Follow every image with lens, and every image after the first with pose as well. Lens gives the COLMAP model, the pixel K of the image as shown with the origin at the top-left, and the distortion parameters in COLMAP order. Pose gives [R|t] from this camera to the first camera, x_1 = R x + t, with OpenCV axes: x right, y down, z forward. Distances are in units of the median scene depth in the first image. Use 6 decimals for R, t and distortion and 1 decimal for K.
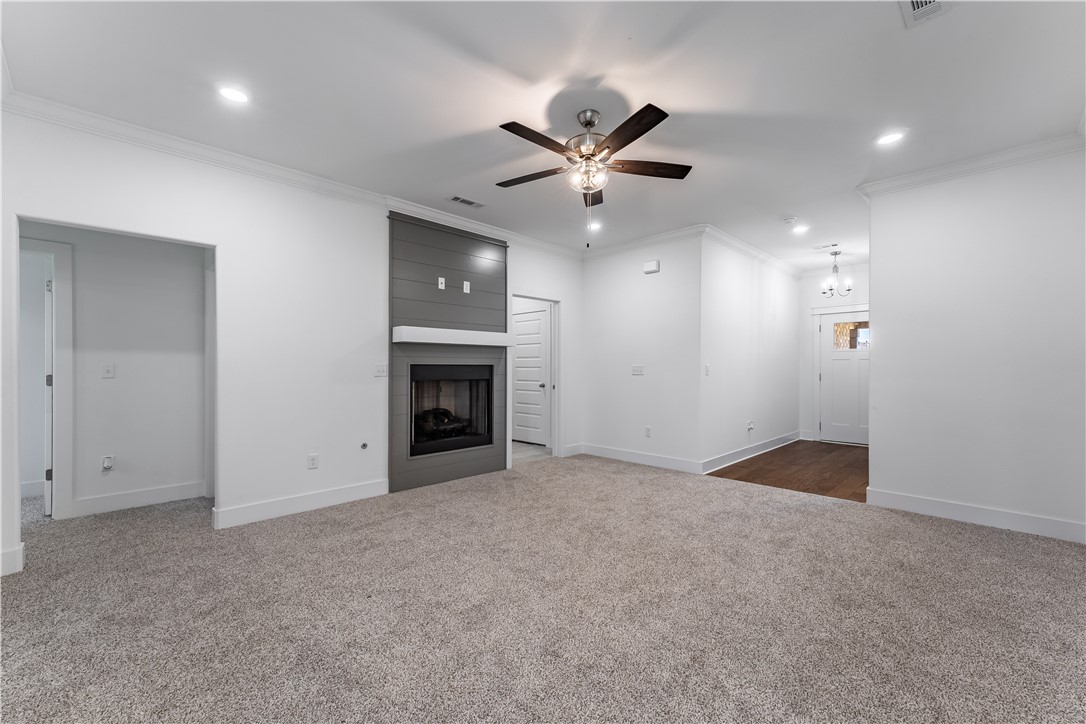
lens RADIAL K [[443.5, 0, 540.8], [0, 443.5, 368.3], [0, 0, 1]] dist [-0.000761, -0.000039]
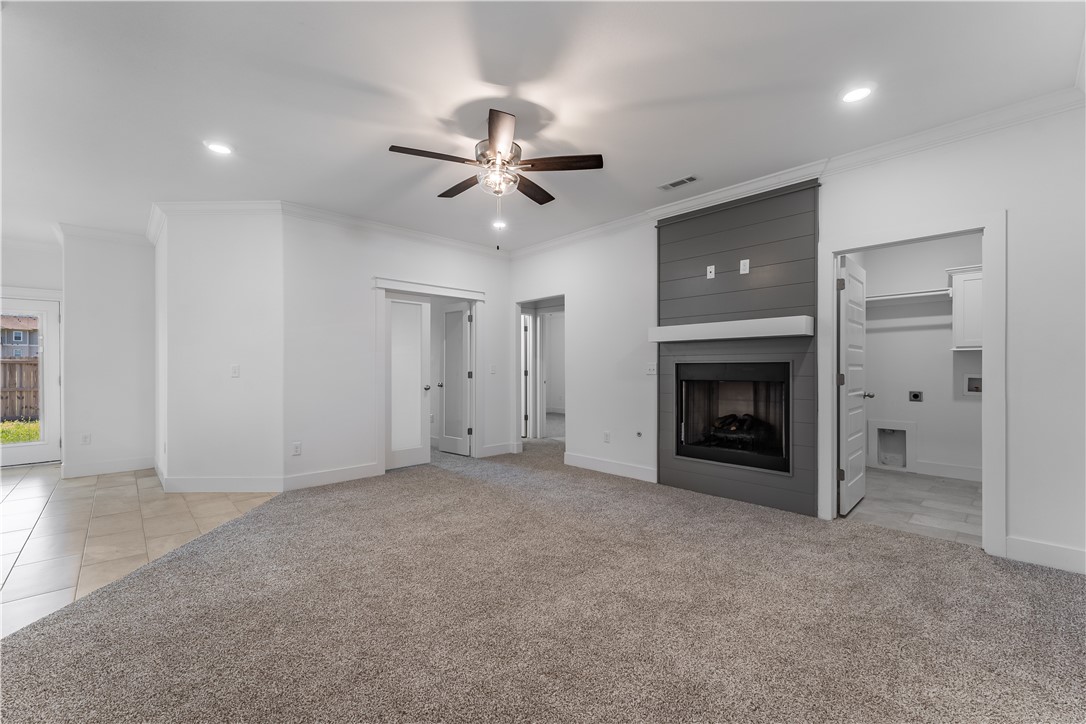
lens RADIAL K [[443.5, 0, 540.8], [0, 443.5, 368.3], [0, 0, 1]] dist [-0.000761, -0.000039]
pose [[-0.008532, -0.001103, -0.999963, 0.713701], [0.001525, 0.999998, -0.001116, 0.002979], [0.999962, -0.001535, -0.008530, 0.703454]]
